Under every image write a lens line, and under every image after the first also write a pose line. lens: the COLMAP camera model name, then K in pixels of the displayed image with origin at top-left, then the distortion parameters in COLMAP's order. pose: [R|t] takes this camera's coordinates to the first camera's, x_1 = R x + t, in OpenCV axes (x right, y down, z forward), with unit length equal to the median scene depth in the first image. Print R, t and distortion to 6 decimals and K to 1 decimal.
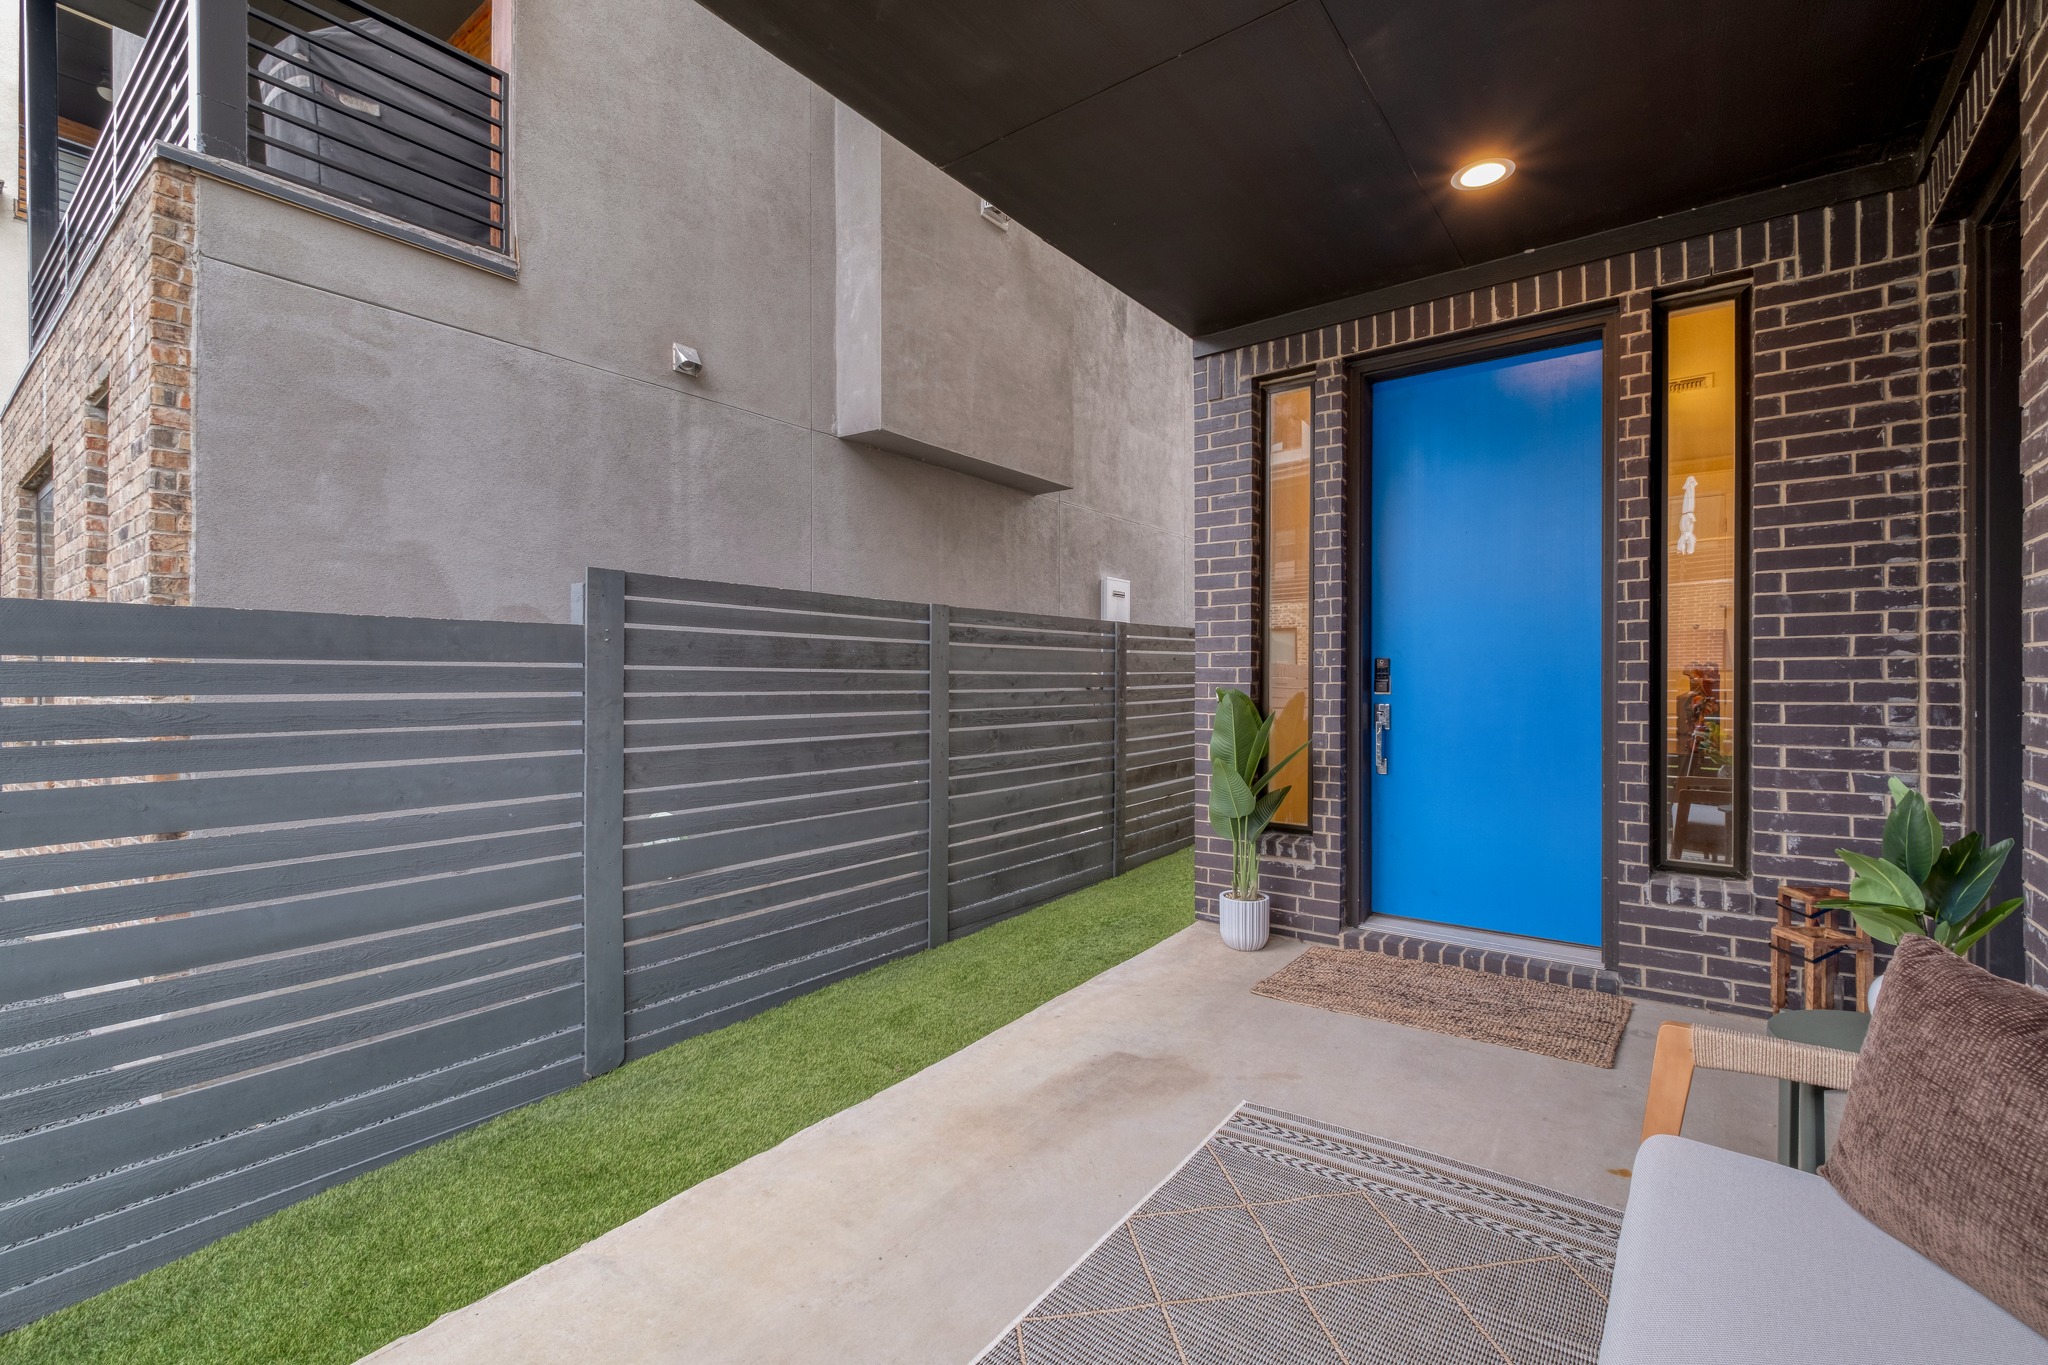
lens RADIAL K [[872.4, 0, 1020.1], [0, 872.4, 685.8], [0, 0, 1]] dist [-0.002019, -0.002167]
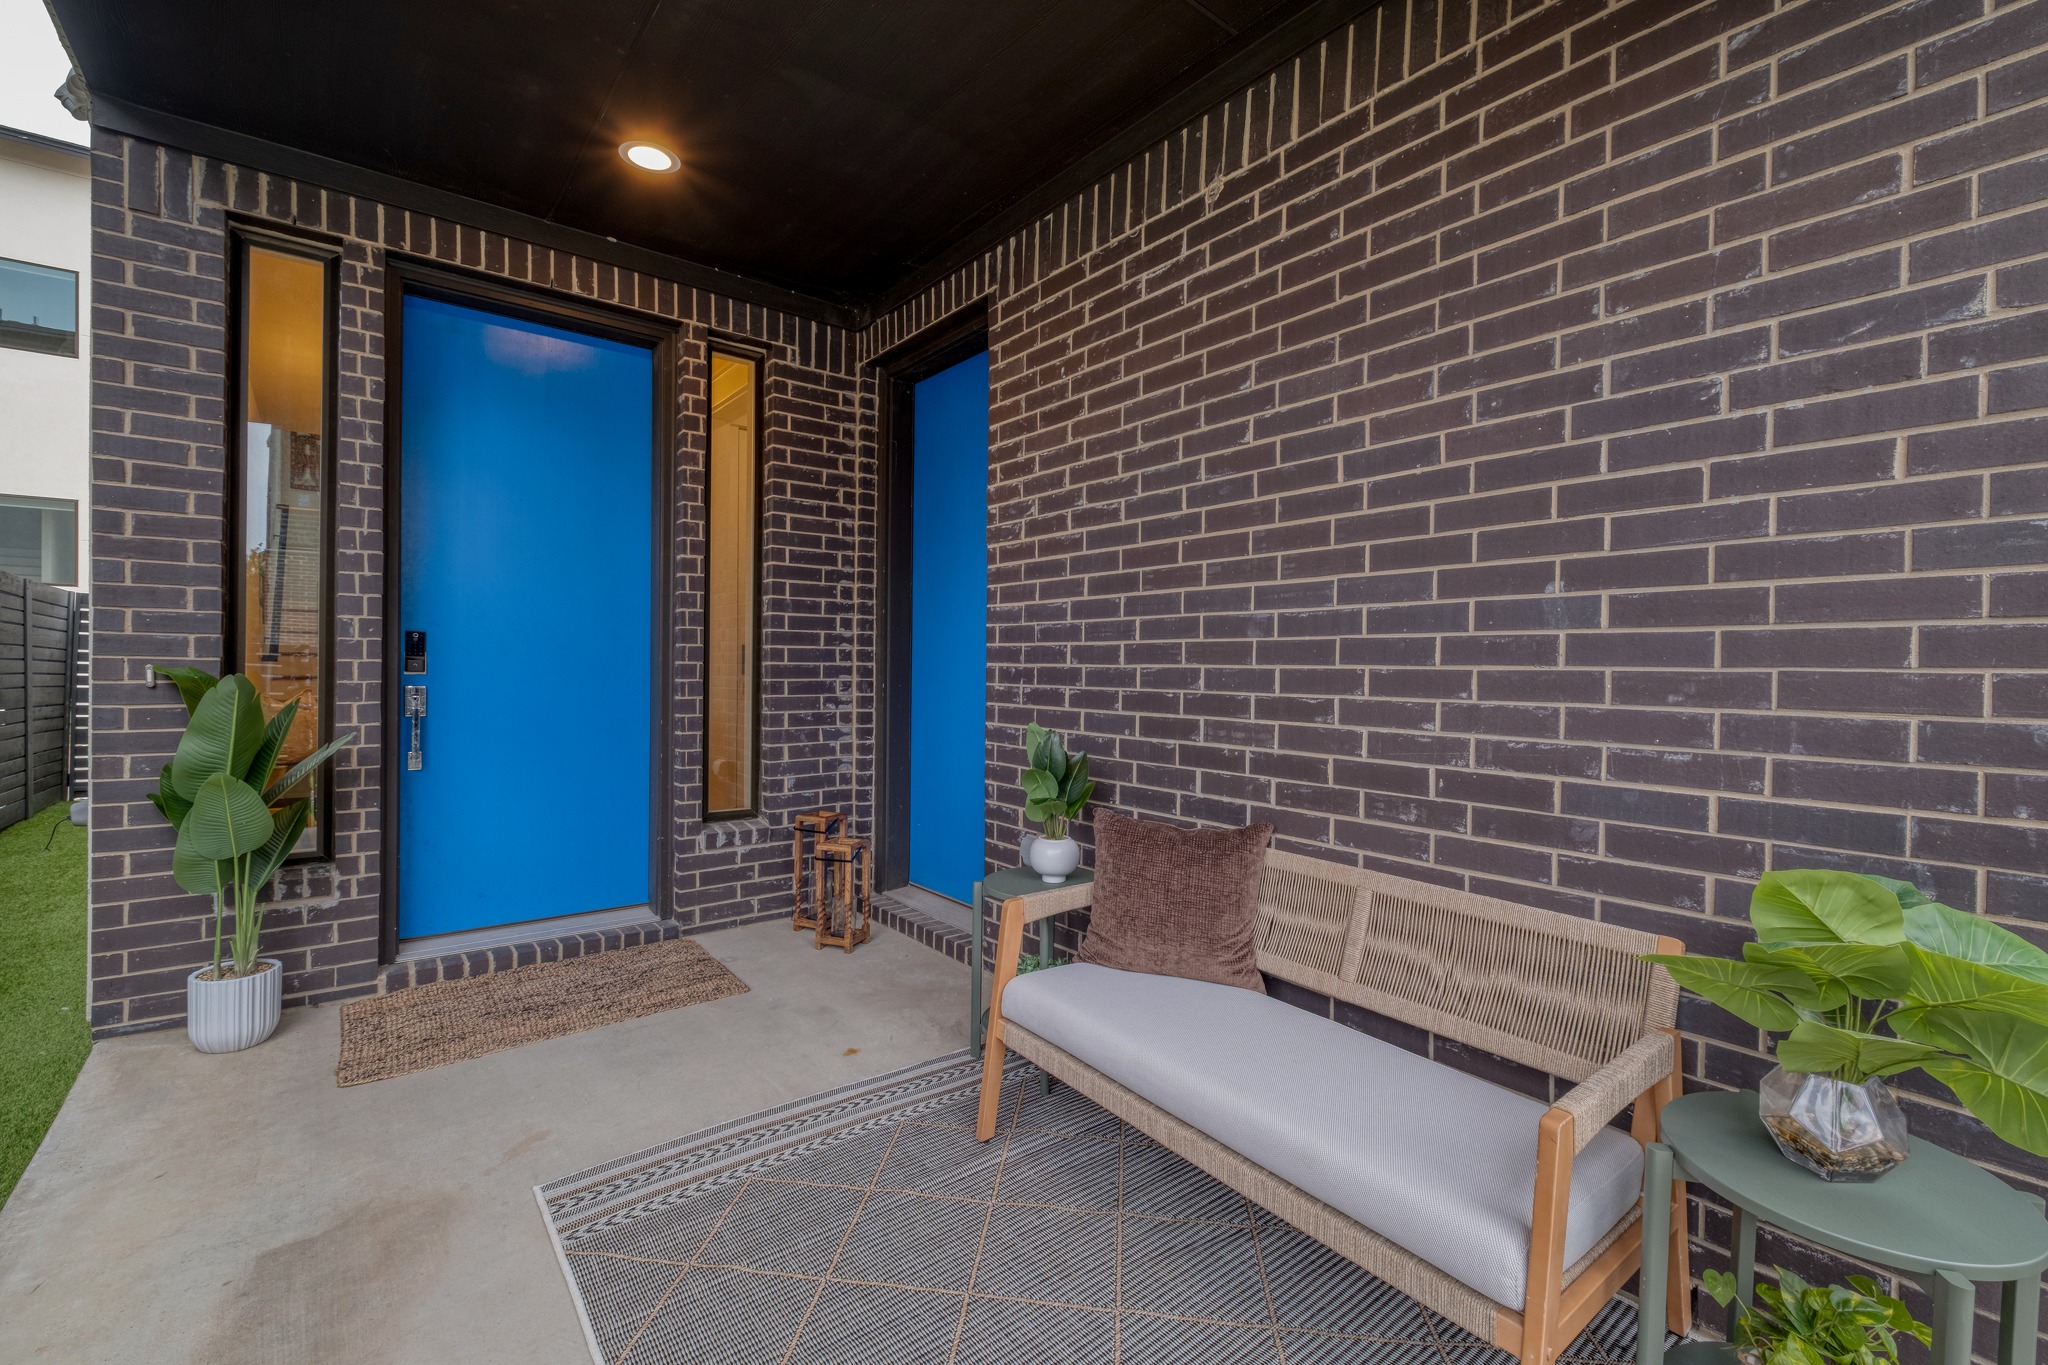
lens RADIAL K [[872.4, 0, 1020.7], [0, 872.4, 678.6], [0, 0, 1]] dist [-0.002019, -0.002167]
pose [[0.251012, -0.009761, 0.967935, -0.307529], [-0.006857, 0.999906, 0.011862, -0.000116], [-0.967960, -0.009615, 0.250922, 0.293780]]
